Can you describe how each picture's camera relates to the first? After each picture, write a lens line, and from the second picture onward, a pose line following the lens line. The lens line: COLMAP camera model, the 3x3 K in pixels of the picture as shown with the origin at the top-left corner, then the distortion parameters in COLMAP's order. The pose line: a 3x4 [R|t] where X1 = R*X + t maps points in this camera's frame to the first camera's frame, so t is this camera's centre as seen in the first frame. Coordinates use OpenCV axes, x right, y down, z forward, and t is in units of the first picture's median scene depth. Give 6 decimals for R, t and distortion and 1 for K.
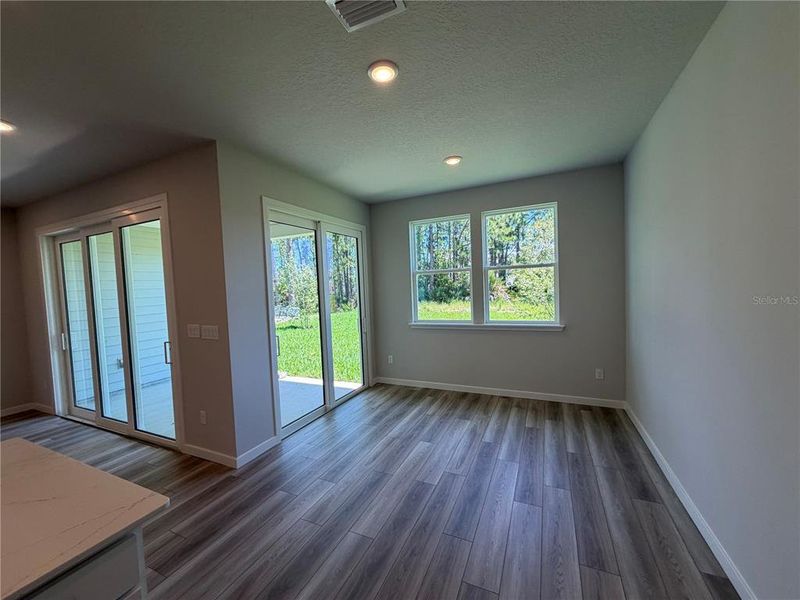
lens RADIAL K [[318.6, 0, 397.0], [0, 318.6, 299.9], [0, 0, 1]] dist [0.000342, -0.000054]
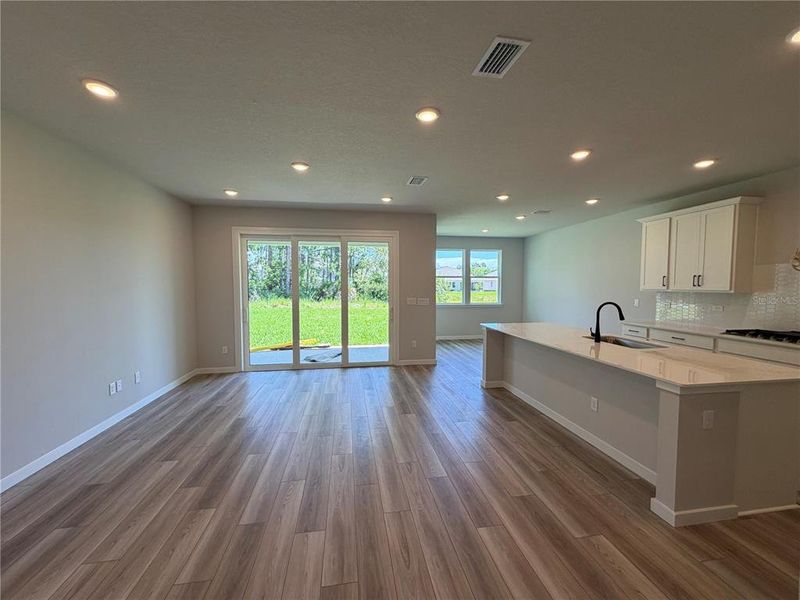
lens RADIAL K [[318.6, 0, 397.0], [0, 318.6, 299.9], [0, 0, 1]] dist [0.000342, -0.000054]
pose [[0.826120, 0.014563, 0.563306, -1.376463], [-0.010655, 0.999891, -0.010223, 0.082257], [-0.563393, 0.002443, 0.826185, -0.457596]]
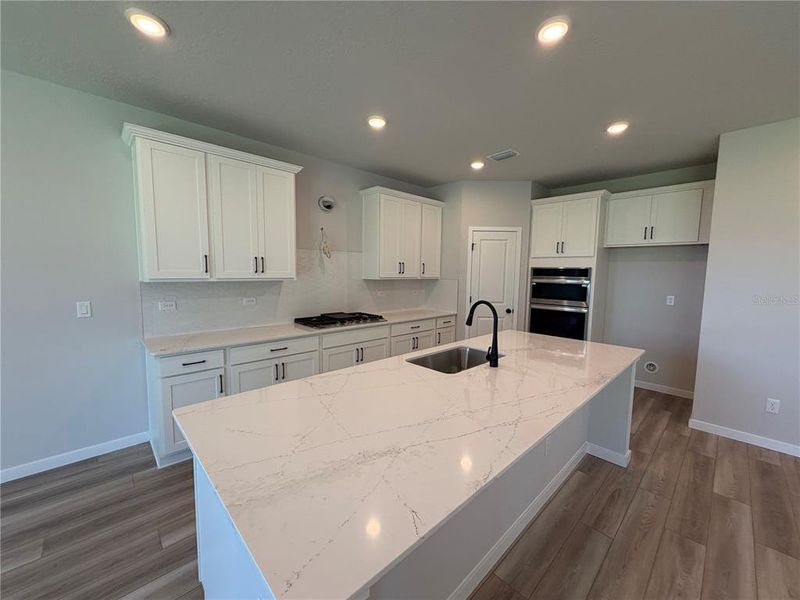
lens RADIAL K [[318.6, 0, 397.0], [0, 318.6, 299.9], [0, 0, 1]] dist [0.000342, -0.000054]
pose [[-0.930828, -0.003535, 0.365440, -0.519960], [0.042357, 0.992171, 0.117487, 0.003574], [-0.362994, 0.124839, -0.923391, 0.454006]]
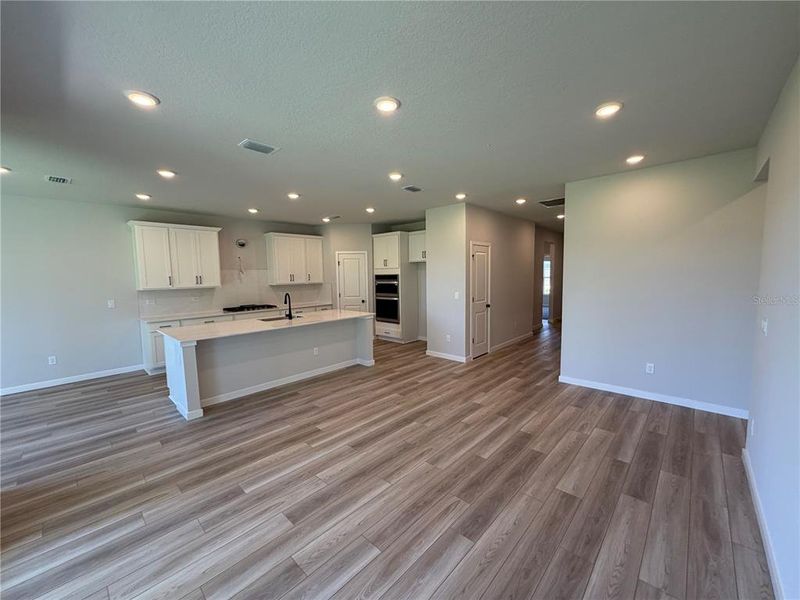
lens RADIAL K [[318.6, 0, 397.0], [0, 318.6, 299.9], [0, 0, 1]] dist [0.000342, -0.000054]
pose [[-0.947637, 0.033233, 0.317615, -1.291369], [0.072166, 0.991129, 0.111607, -0.010890], [-0.311088, 0.128684, -0.941629, 0.992657]]
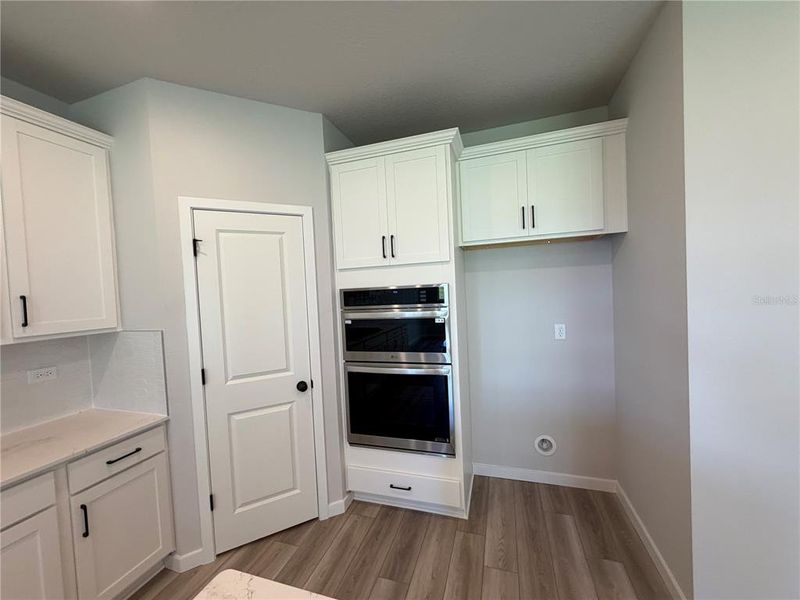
lens RADIAL K [[318.6, 0, 397.0], [0, 318.6, 299.9], [0, 0, 1]] dist [0.000342, -0.000054]
pose [[-0.988616, 0.094144, -0.117367, -0.583554], [0.084751, 0.992971, 0.082618, 0.023309], [0.124320, 0.071731, -0.989646, -0.235015]]
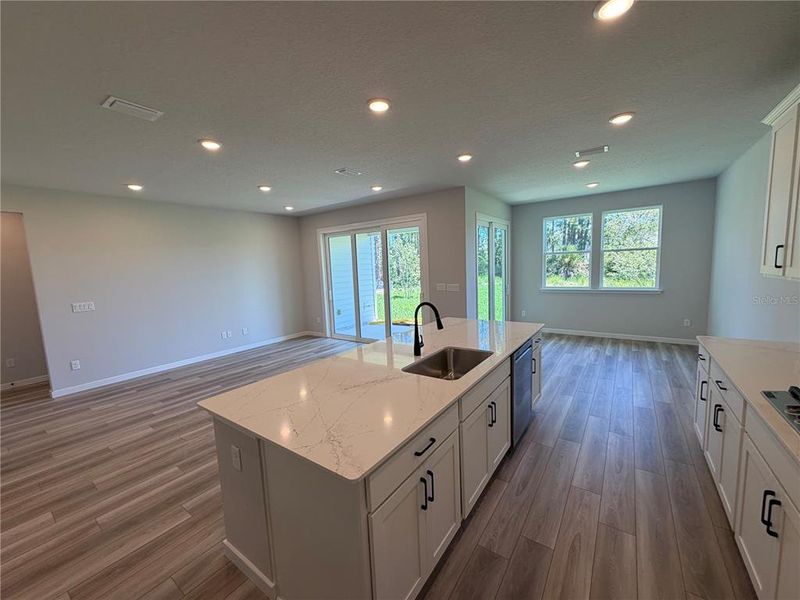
lens RADIAL K [[318.6, 0, 397.0], [0, 318.6, 299.9], [0, 0, 1]] dist [0.000342, -0.000054]
pose [[0.983166, 0.021666, -0.181424, -0.410072], [-0.008344, 0.997233, 0.073874, 0.027188], [0.182523, -0.071117, 0.980626, -0.668300]]
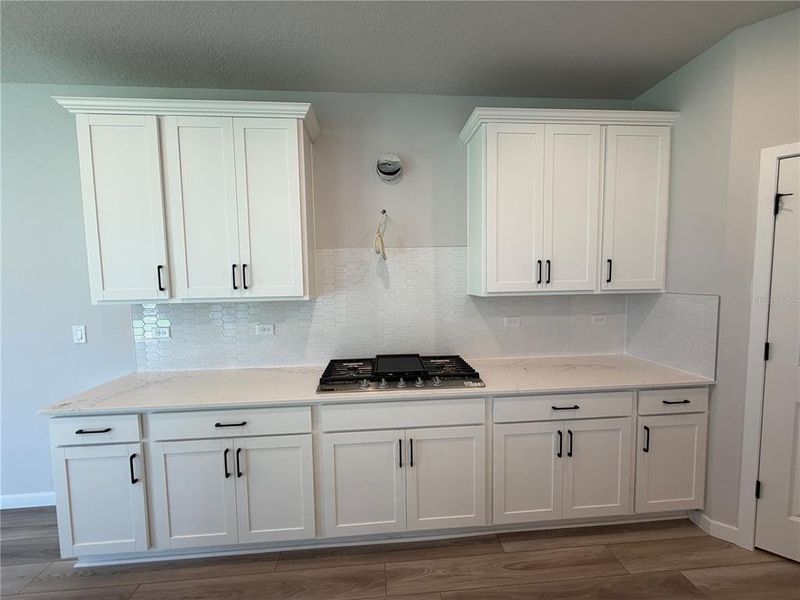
lens RADIAL K [[318.6, 0, 397.0], [0, 318.6, 299.9], [0, 0, 1]] dist [0.000342, -0.000054]
pose [[-0.493541, -0.007689, 0.869689, -0.467950], [0.076884, 0.995660, 0.052433, 0.023817], [-0.866318, 0.092743, -0.490808, -0.105775]]
